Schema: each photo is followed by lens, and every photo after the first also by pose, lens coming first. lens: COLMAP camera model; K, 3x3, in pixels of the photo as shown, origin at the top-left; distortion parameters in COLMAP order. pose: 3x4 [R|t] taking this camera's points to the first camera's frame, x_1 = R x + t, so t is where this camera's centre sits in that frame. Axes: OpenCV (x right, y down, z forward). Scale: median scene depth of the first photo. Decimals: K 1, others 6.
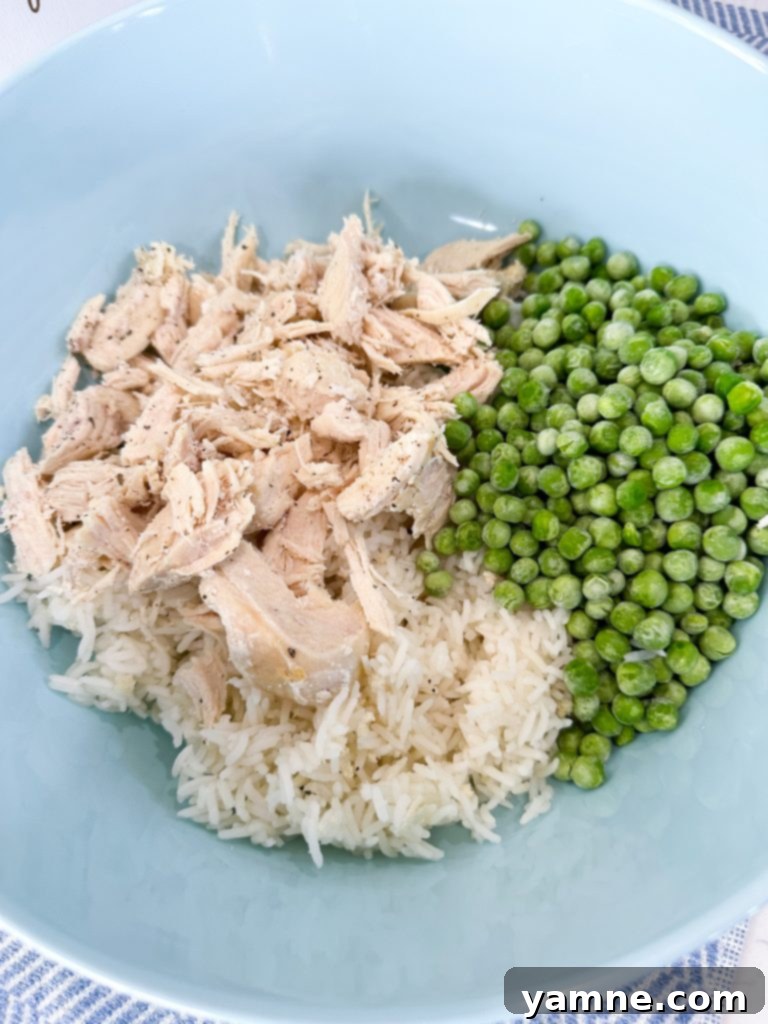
lens RADIAL K [[724.2, 0, 380.0], [0, 724.2, 523.5], [0, 0, 1]] dist [-0.060060, -0.002681]
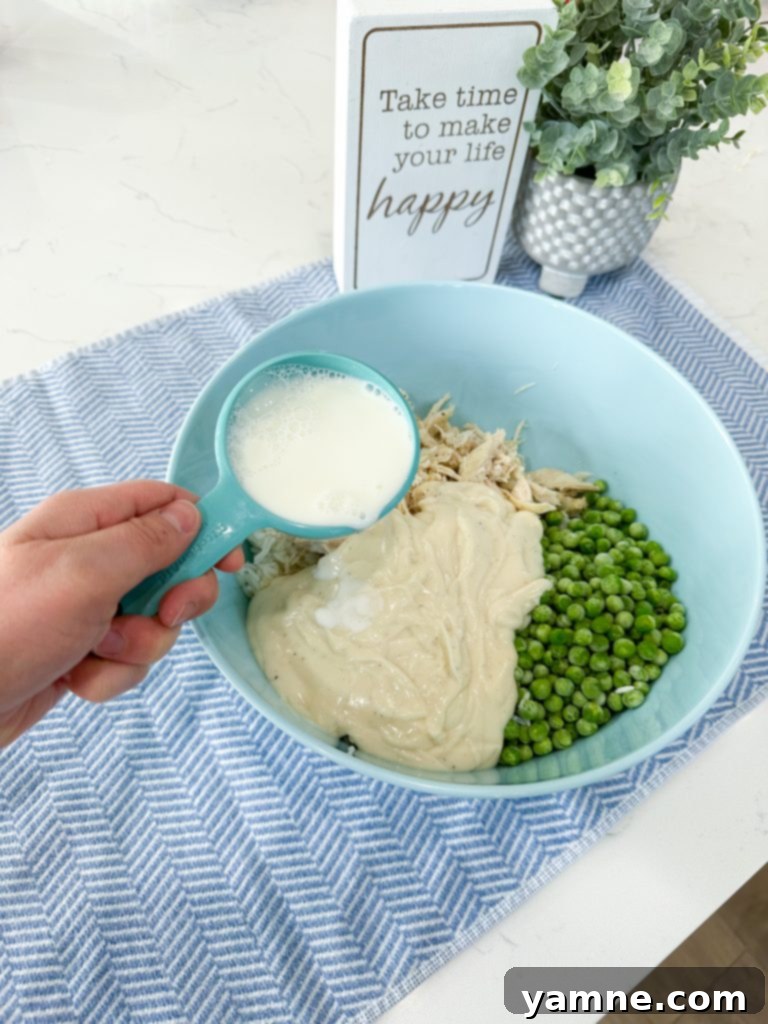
lens RADIAL K [[728.5, 0, 384.4], [0, 728.5, 510.3], [0, 0, 1]] dist [-0.036350, -0.014342]
pose [[0.850455, 0.489340, -0.193061, 0.163503], [-0.518651, 0.841315, -0.152286, 0.174575], [0.087906, 0.229644, 0.969297, -0.765939]]
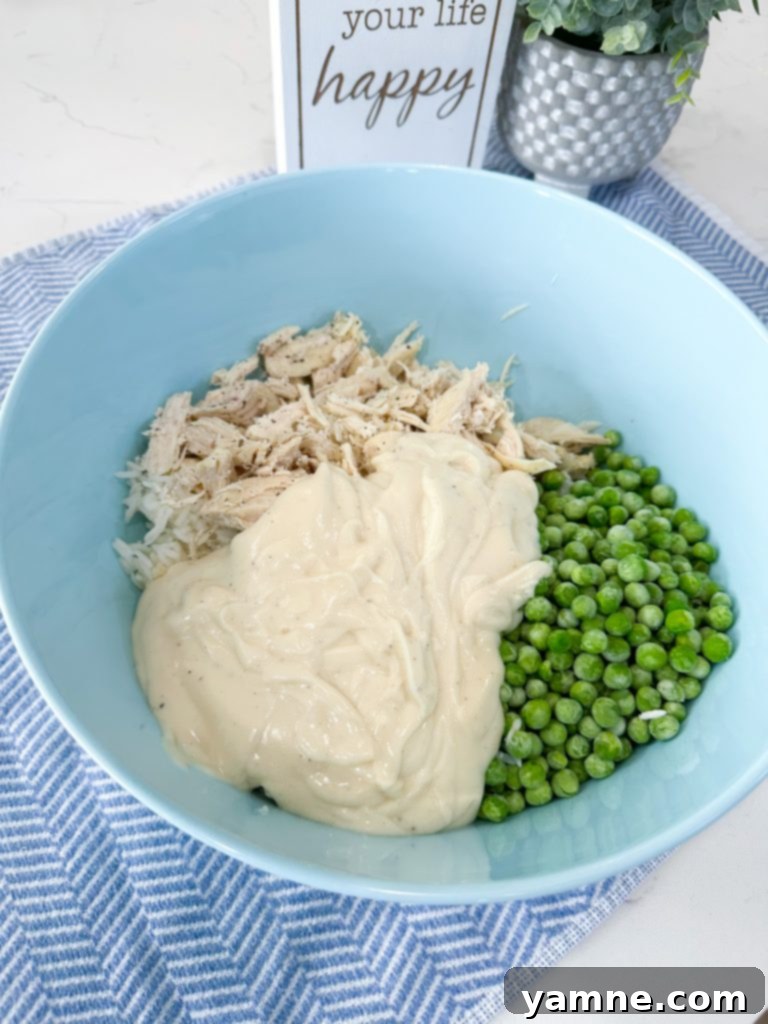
lens RADIAL K [[728.5, 0, 375.7], [0, 728.5, 508.5], [0, 0, 1]] dist [-0.036350, -0.014342]
pose [[0.854787, 0.488099, -0.176348, 0.166383], [-0.511228, 0.850428, -0.124170, 0.078891], [0.089364, 0.196293, 0.976465, -0.308428]]
